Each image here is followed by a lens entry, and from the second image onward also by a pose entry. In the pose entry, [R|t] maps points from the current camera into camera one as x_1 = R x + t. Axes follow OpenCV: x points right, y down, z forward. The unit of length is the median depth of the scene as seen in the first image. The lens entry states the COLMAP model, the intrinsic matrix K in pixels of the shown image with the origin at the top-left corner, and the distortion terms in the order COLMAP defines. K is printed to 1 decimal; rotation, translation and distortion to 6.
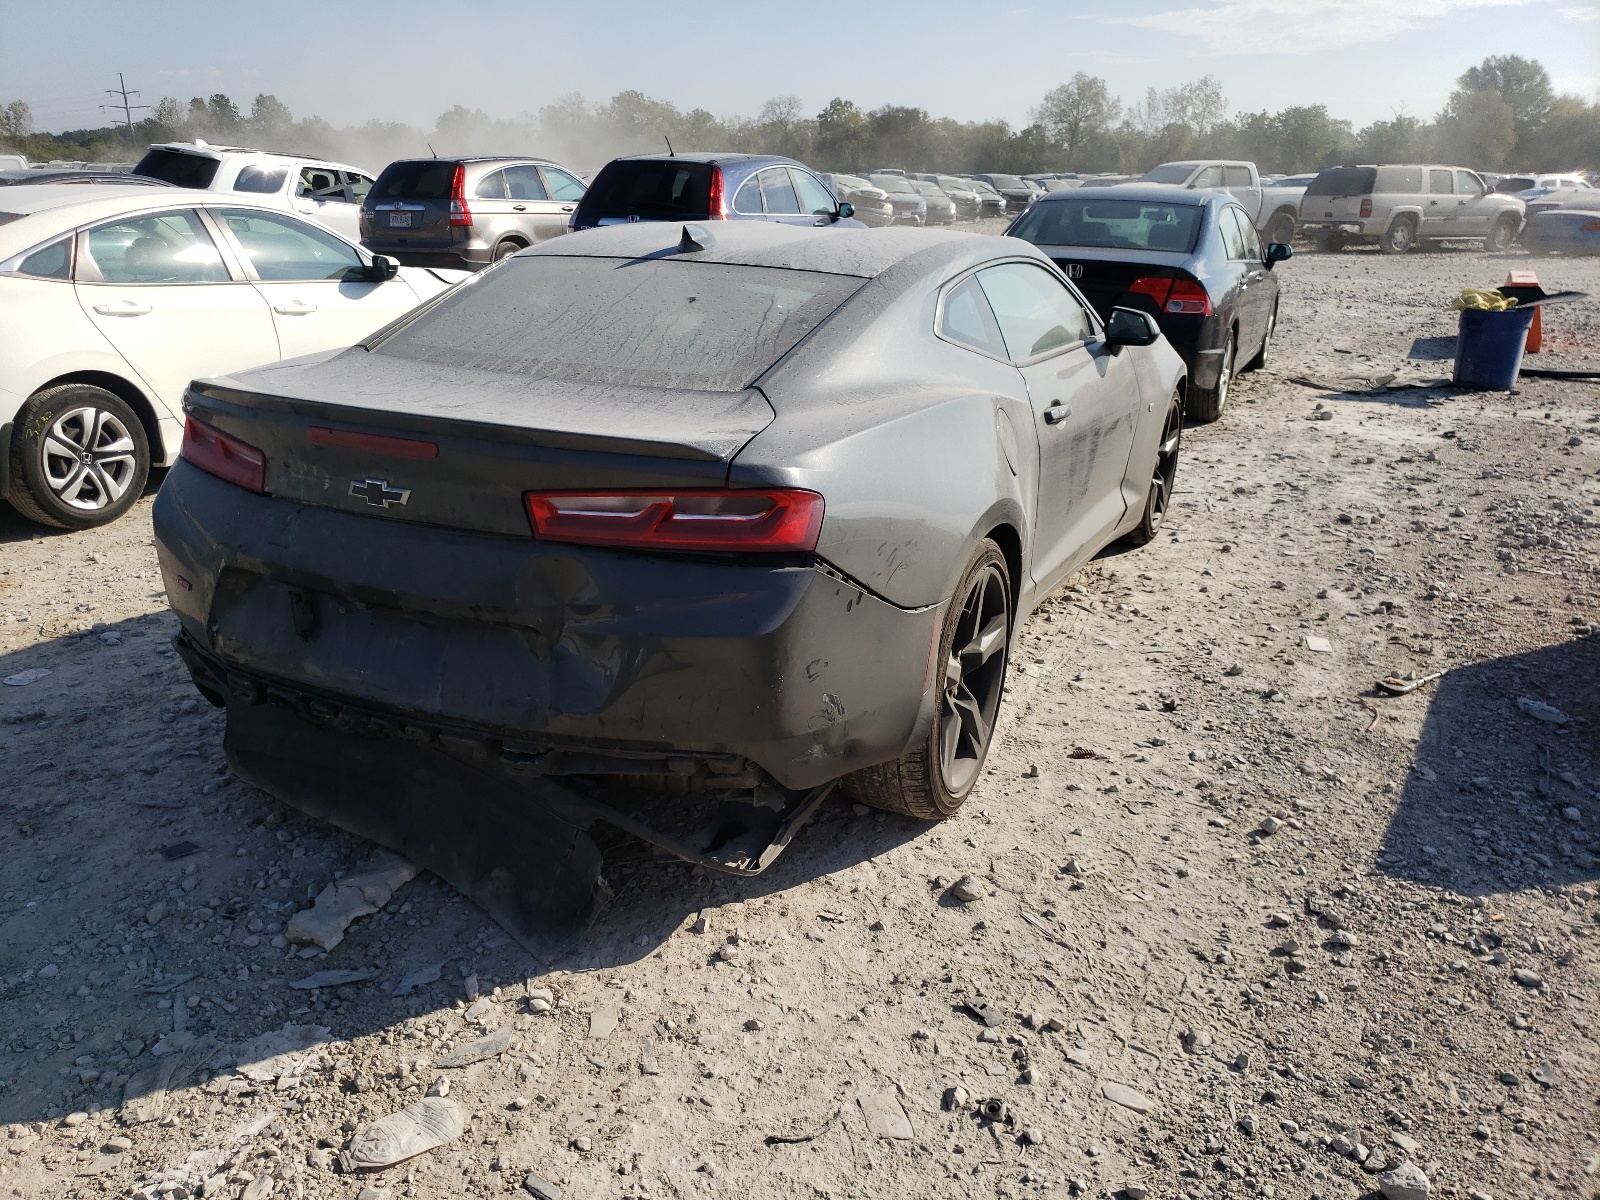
lens RADIAL K [[1200.0, 0, 792.7], [0, 1200.0, 607.9], [0, 0, 1]] dist [0.000096, 0.018188]
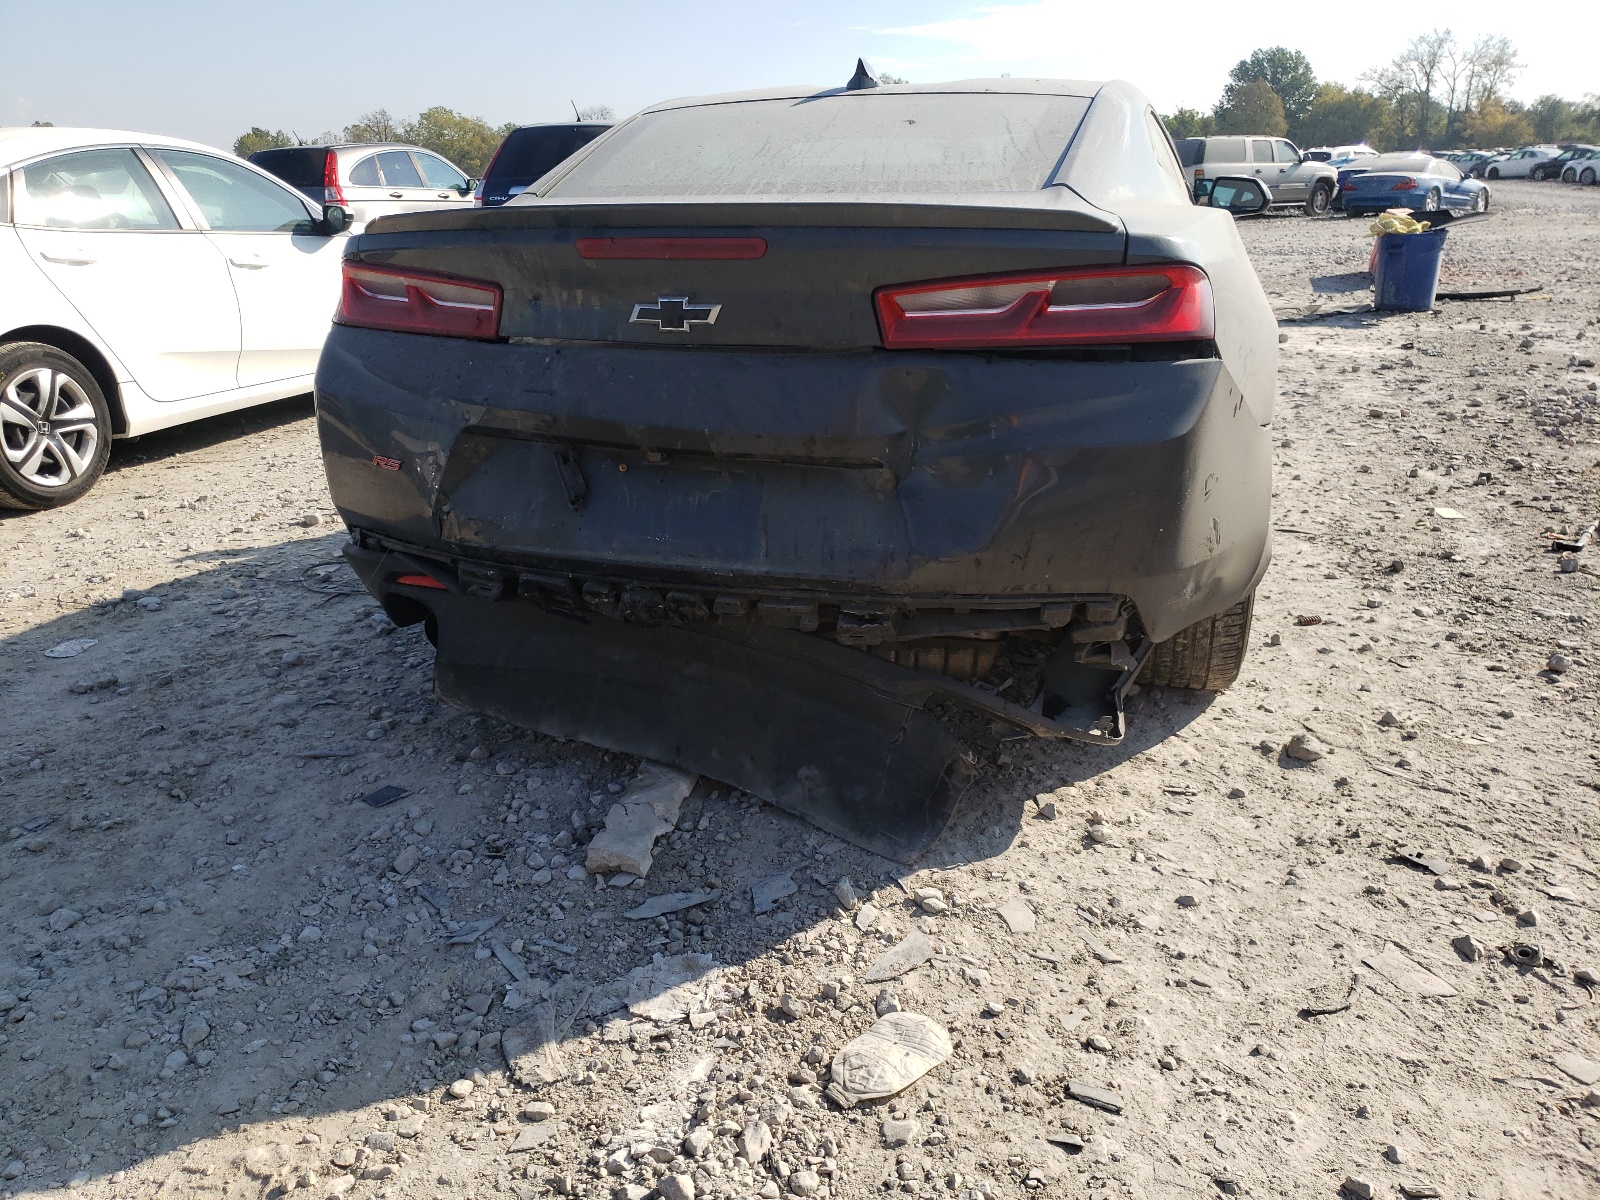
lens RADIAL K [[1200.0, 0, 806.4], [0, 1200.0, 596.5], [0, 0, 1]] dist [0.000096, 0.018188]
pose [[0.990477, -0.079842, 0.112163, -0.340113], [0.080286, 0.996772, 0.000558, 0.098124], [-0.111845, 0.008453, 0.993690, 0.160830]]
